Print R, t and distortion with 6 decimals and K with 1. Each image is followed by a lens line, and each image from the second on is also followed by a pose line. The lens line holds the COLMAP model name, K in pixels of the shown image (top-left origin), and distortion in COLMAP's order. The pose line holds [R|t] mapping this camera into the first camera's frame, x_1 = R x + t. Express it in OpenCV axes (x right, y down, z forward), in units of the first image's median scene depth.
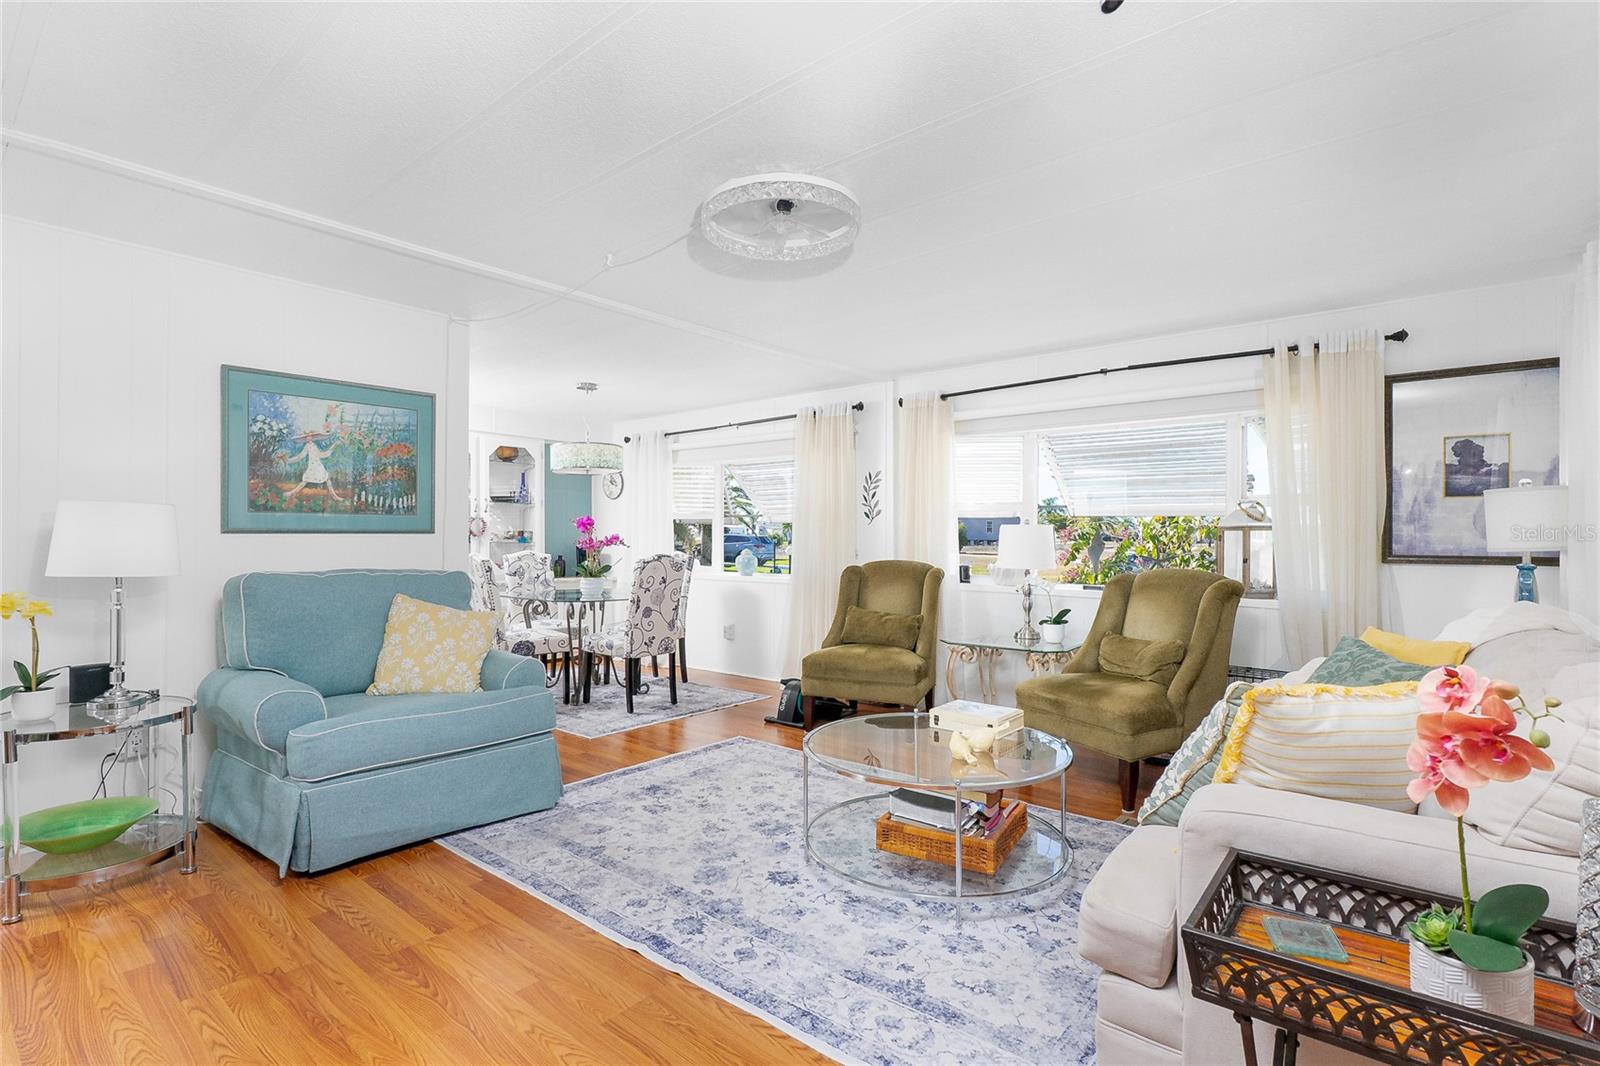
lens RADIAL K [[761.7, 0, 806.7], [0, 761.7, 530.2], [0, 0, 1]] dist [-0.000020, 0.000497]
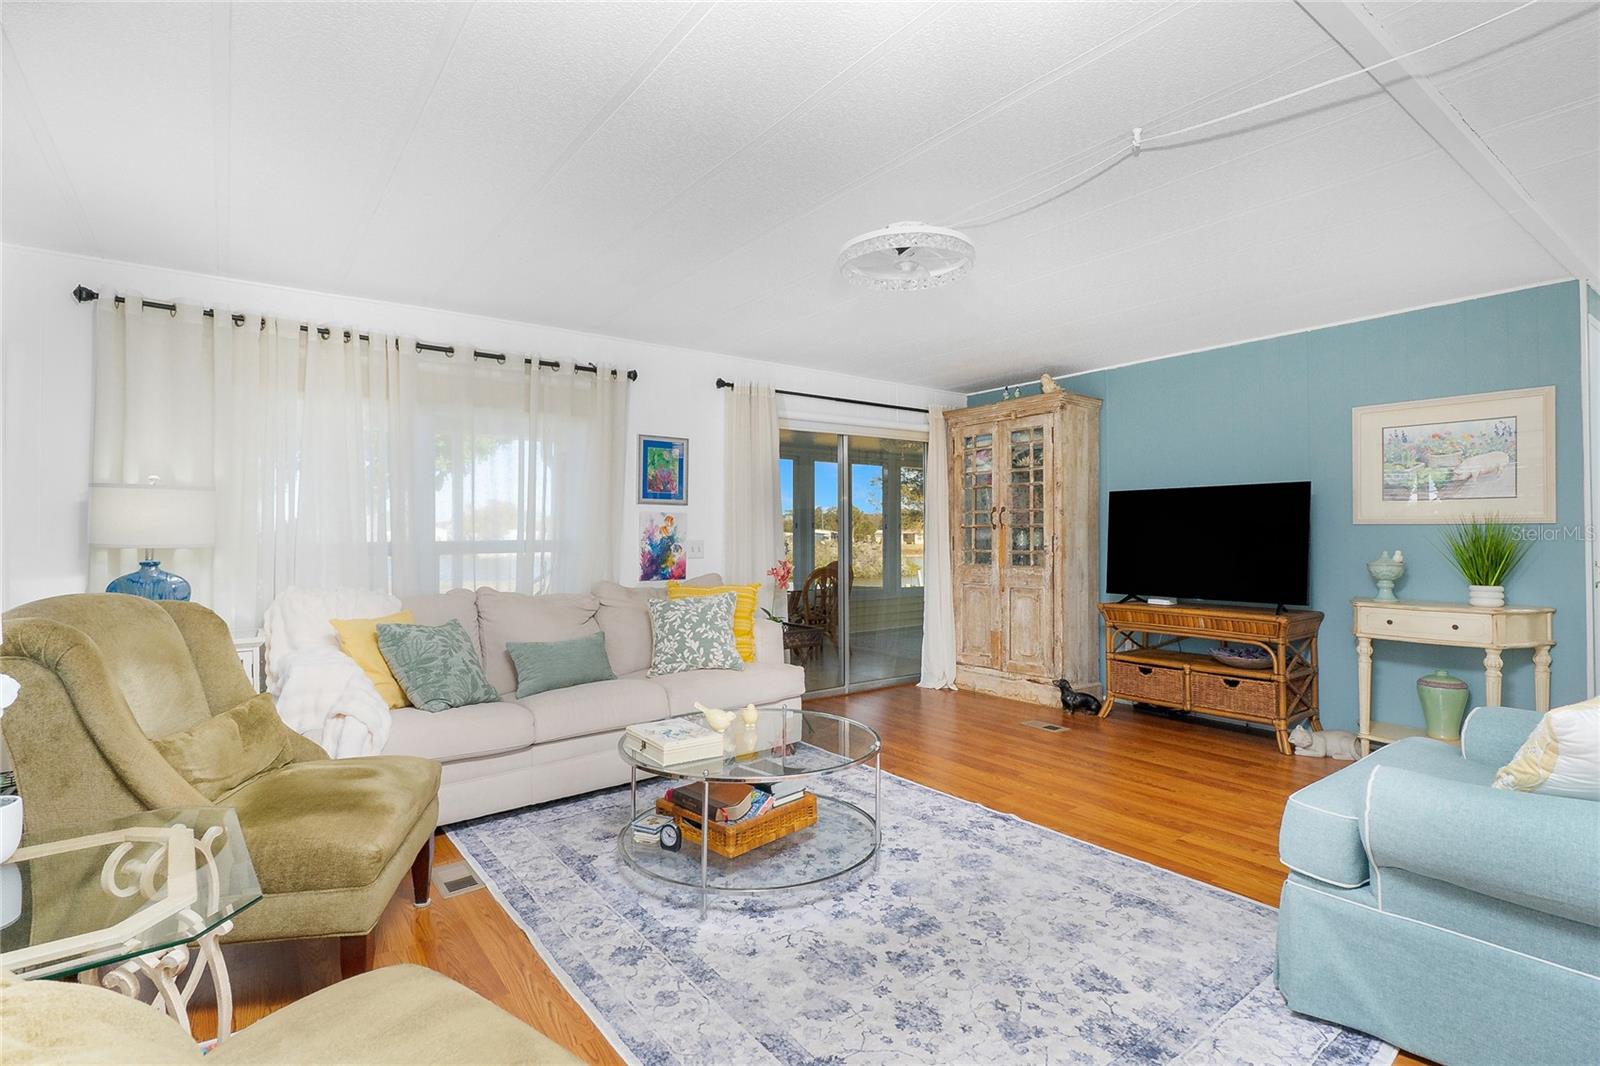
lens RADIAL K [[761.7, 0, 793.9], [0, 761.7, 532.8], [0, 0, 1]] dist [-0.000020, 0.000497]
pose [[-0.970738, 0.003204, 0.240120, -0.163684], [0.000796, 0.999948, -0.010126, 0.023865], [-0.240141, -0.009638, -0.970690, 2.464198]]
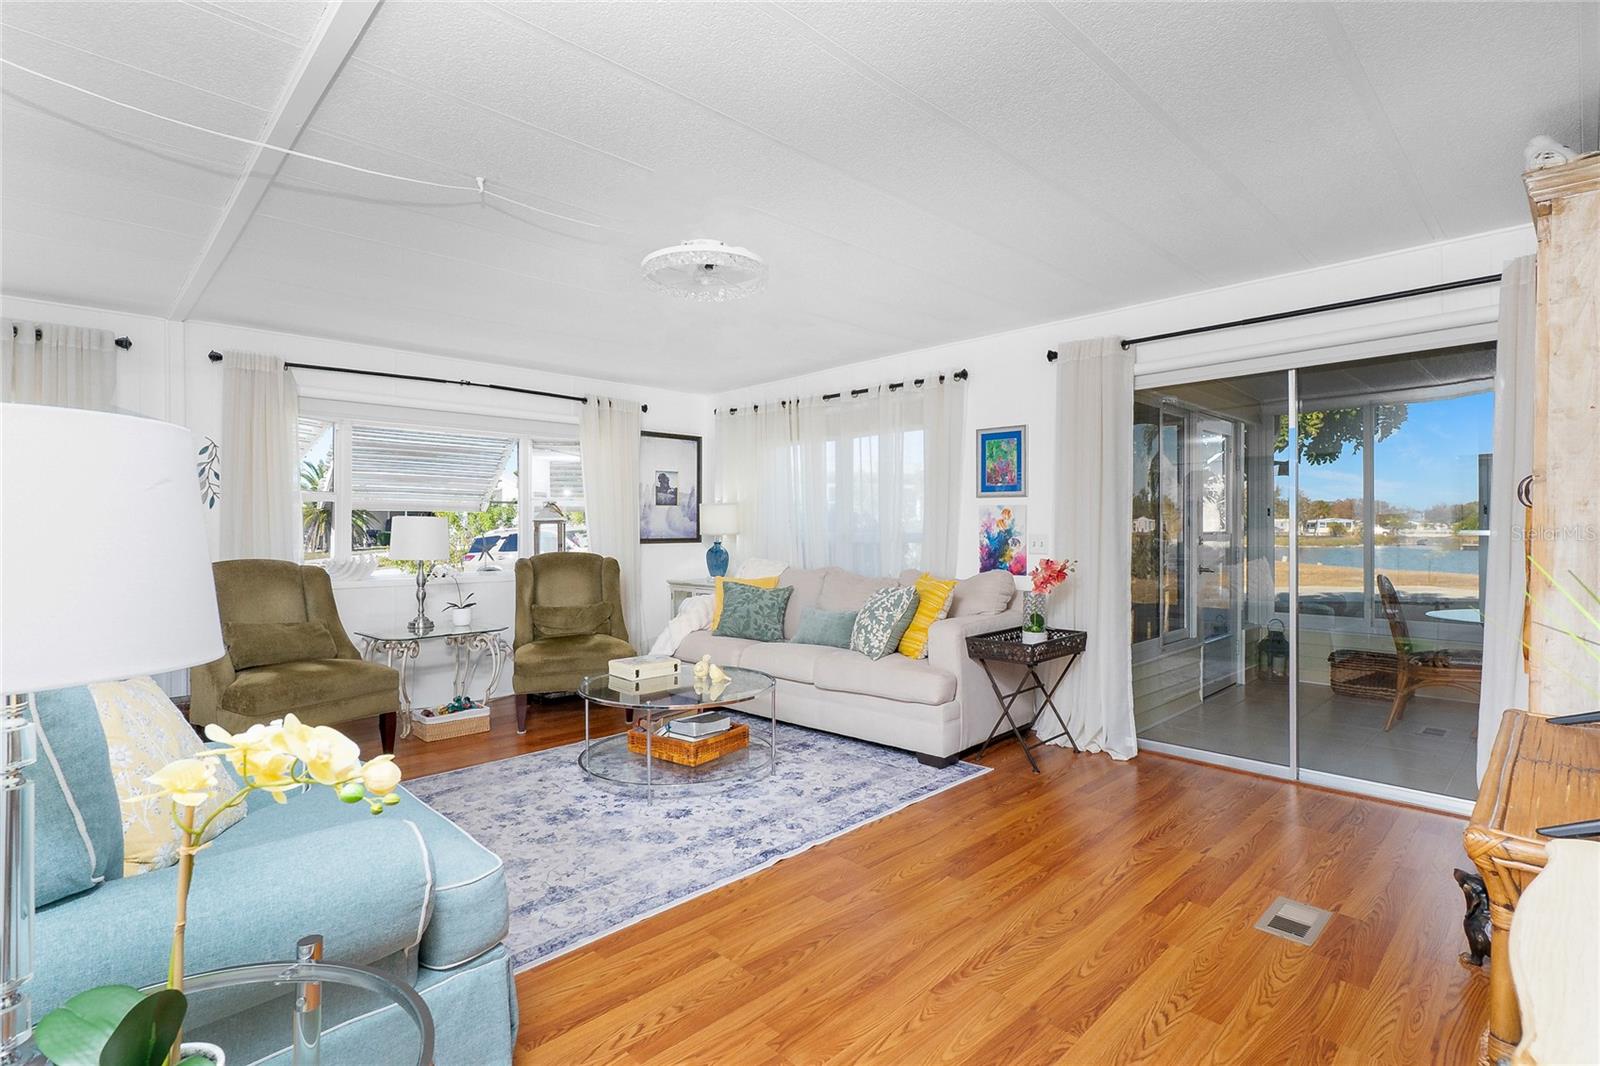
lens RADIAL K [[761.7, 0, 786.5], [0, 761.7, 529.8], [0, 0, 1]] dist [-0.000020, 0.000497]
pose [[0.112569, -0.004985, 0.993631, -1.428086], [-0.004079, 0.999977, 0.005479, 0.003426], [-0.993636, -0.004669, 0.112546, 0.832671]]
